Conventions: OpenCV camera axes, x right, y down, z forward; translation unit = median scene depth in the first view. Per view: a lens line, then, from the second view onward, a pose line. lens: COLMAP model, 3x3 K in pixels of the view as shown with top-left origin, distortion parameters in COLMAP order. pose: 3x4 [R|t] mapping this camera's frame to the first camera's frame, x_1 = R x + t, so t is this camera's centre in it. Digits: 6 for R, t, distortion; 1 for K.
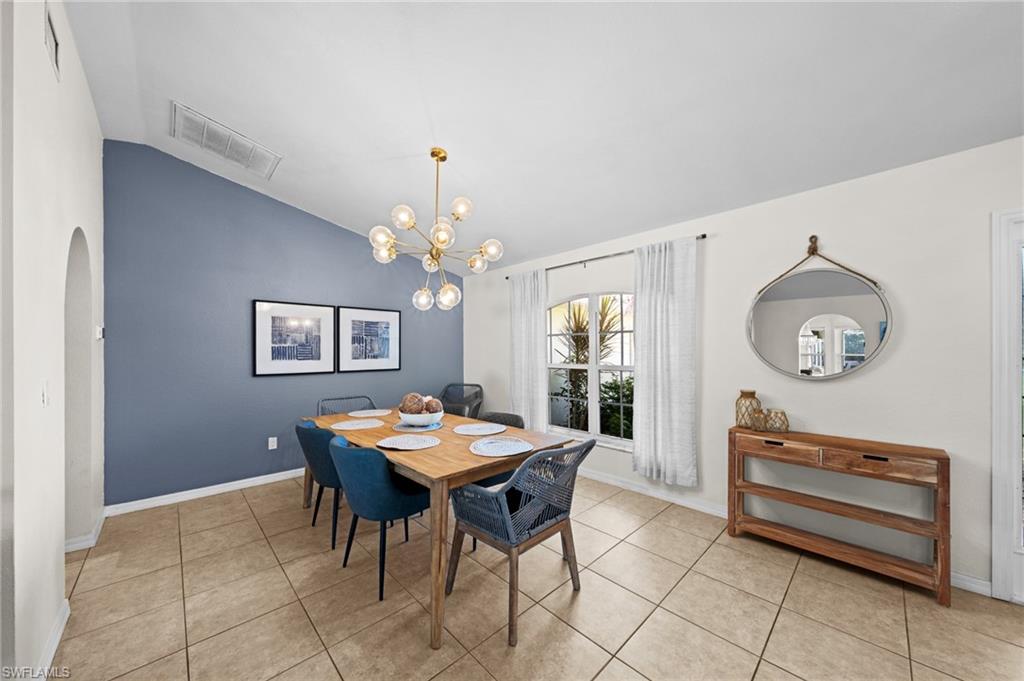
lens RADIAL K [[360.2, 0, 513.0], [0, 360.2, 351.8], [0, 0, 1]] dist [0.000342, -0.000074]
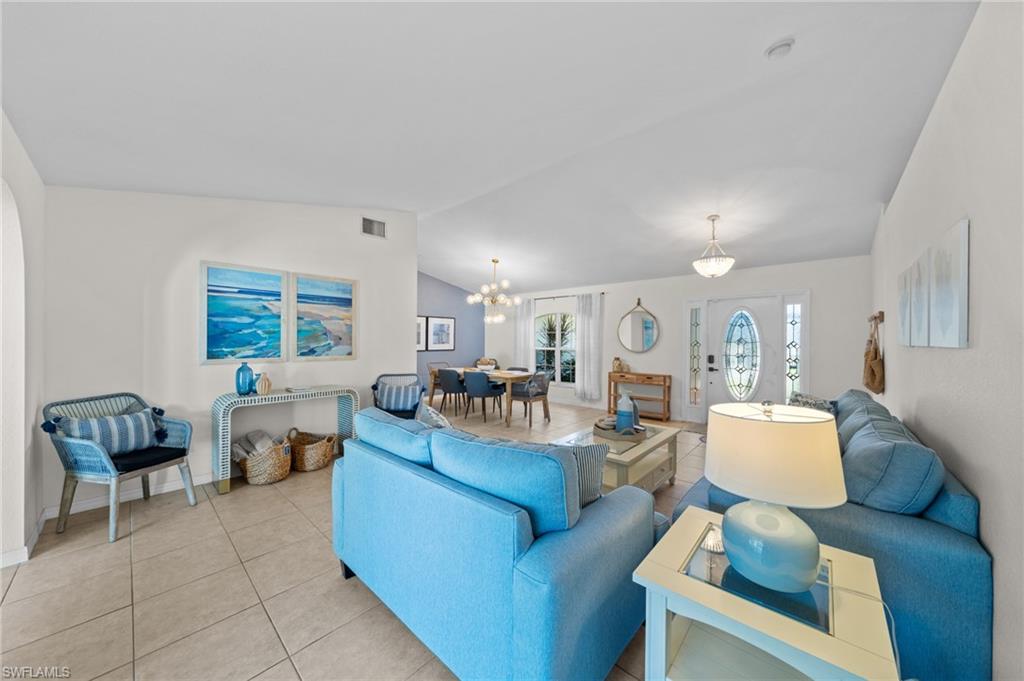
lens RADIAL K [[352.1, 0, 510.2], [0, 352.1, 348.0], [0, 0, 1]] dist [-0.004653, 0.000150]
pose [[0.997621, 0.007722, 0.068503, -0.226911], [-0.009055, 0.999775, 0.019178, 0.002197], [-0.068339, -0.019753, 0.997467, -1.211506]]
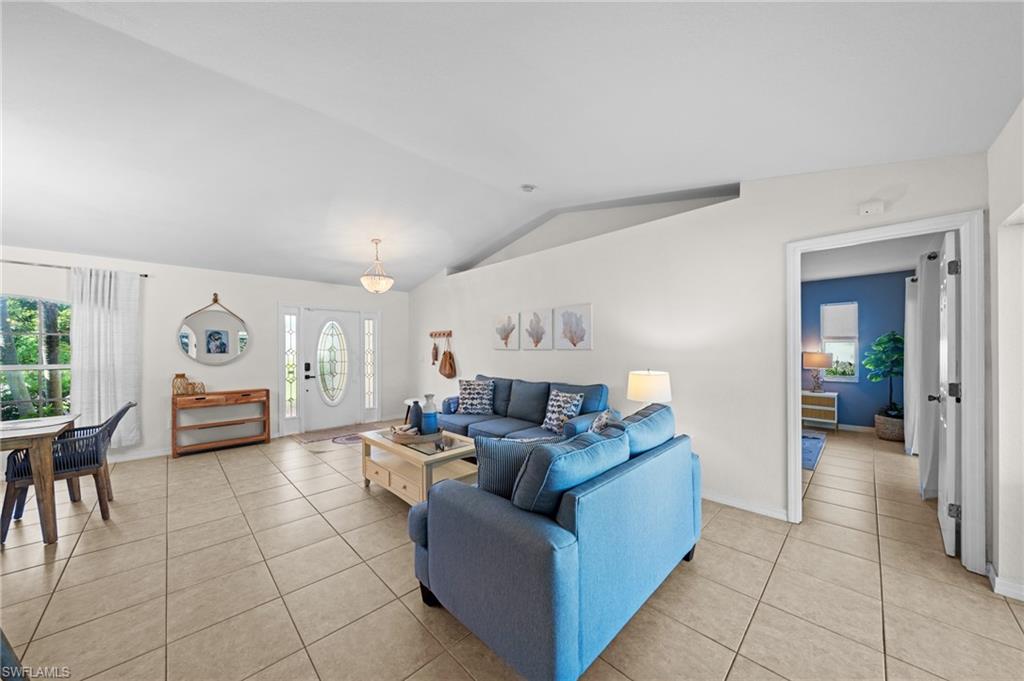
lens RADIAL K [[354.3, 0, 505.8], [0, 354.3, 347.2], [0, 0, 1]] dist [-0.001758, -0.000217]
pose [[-0.005024, 0.005830, 0.999970, -0.911519], [0.006899, 0.999959, -0.005796, 0.000535], [-0.999964, 0.006869, -0.005064, -0.482471]]
